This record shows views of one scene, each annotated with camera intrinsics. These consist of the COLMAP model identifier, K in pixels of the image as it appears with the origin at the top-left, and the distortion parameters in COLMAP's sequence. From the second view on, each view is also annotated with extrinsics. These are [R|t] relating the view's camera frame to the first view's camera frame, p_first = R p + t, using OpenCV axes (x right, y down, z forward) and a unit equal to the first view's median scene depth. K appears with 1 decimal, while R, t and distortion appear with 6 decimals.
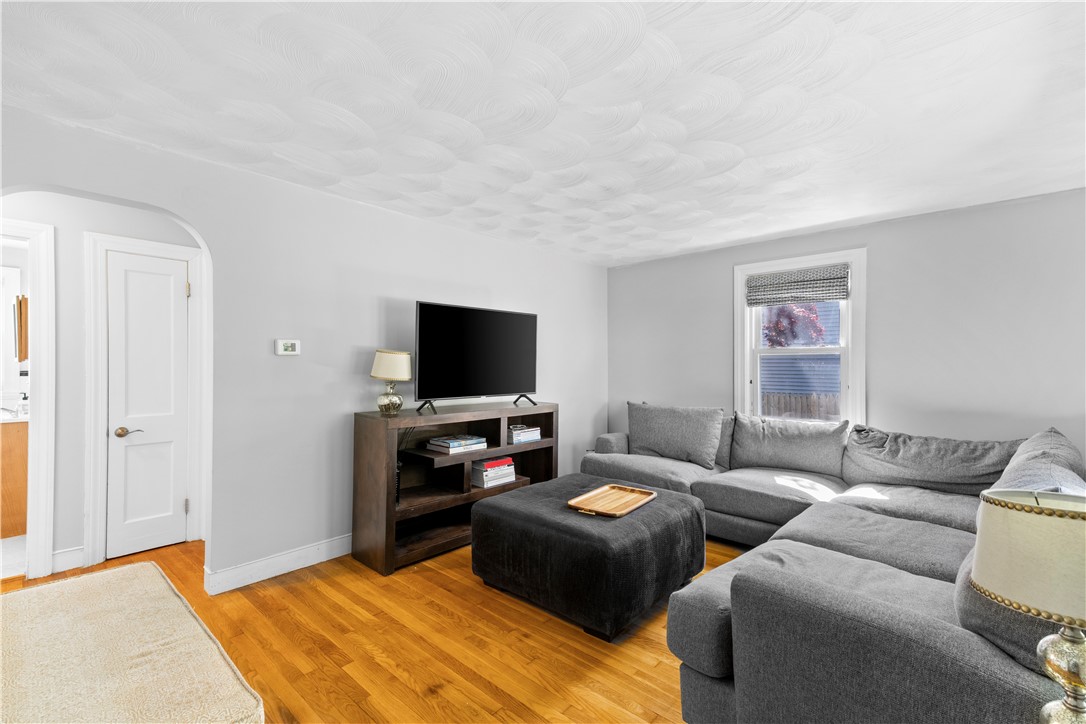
lens RADIAL K [[482.4, 0, 535.8], [0, 482.4, 367.3], [0, 0, 1]] dist [0.035836, -0.000279]
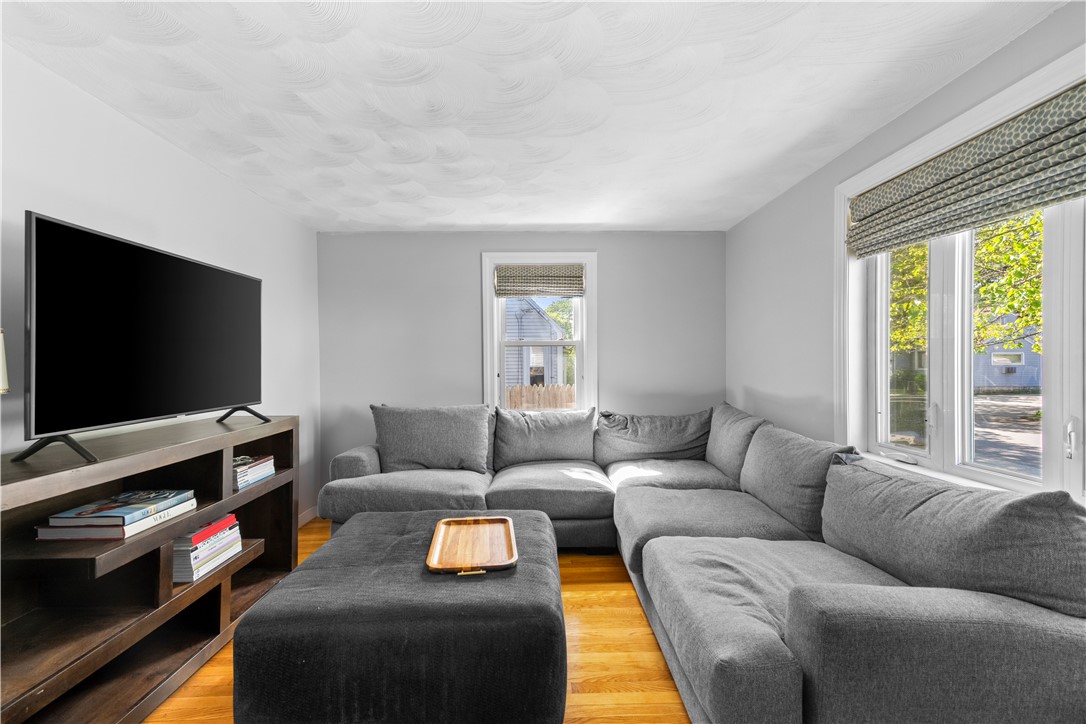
lens RADIAL K [[482.4, 0, 535.8], [0, 482.4, 367.3], [0, 0, 1]] dist [0.035836, -0.000279]
pose [[0.721200, -0.018172, 0.692488, -0.207962], [0.013960, 0.999834, 0.011697, 0.004507], [-0.692586, 0.001231, 0.721334, 0.319119]]
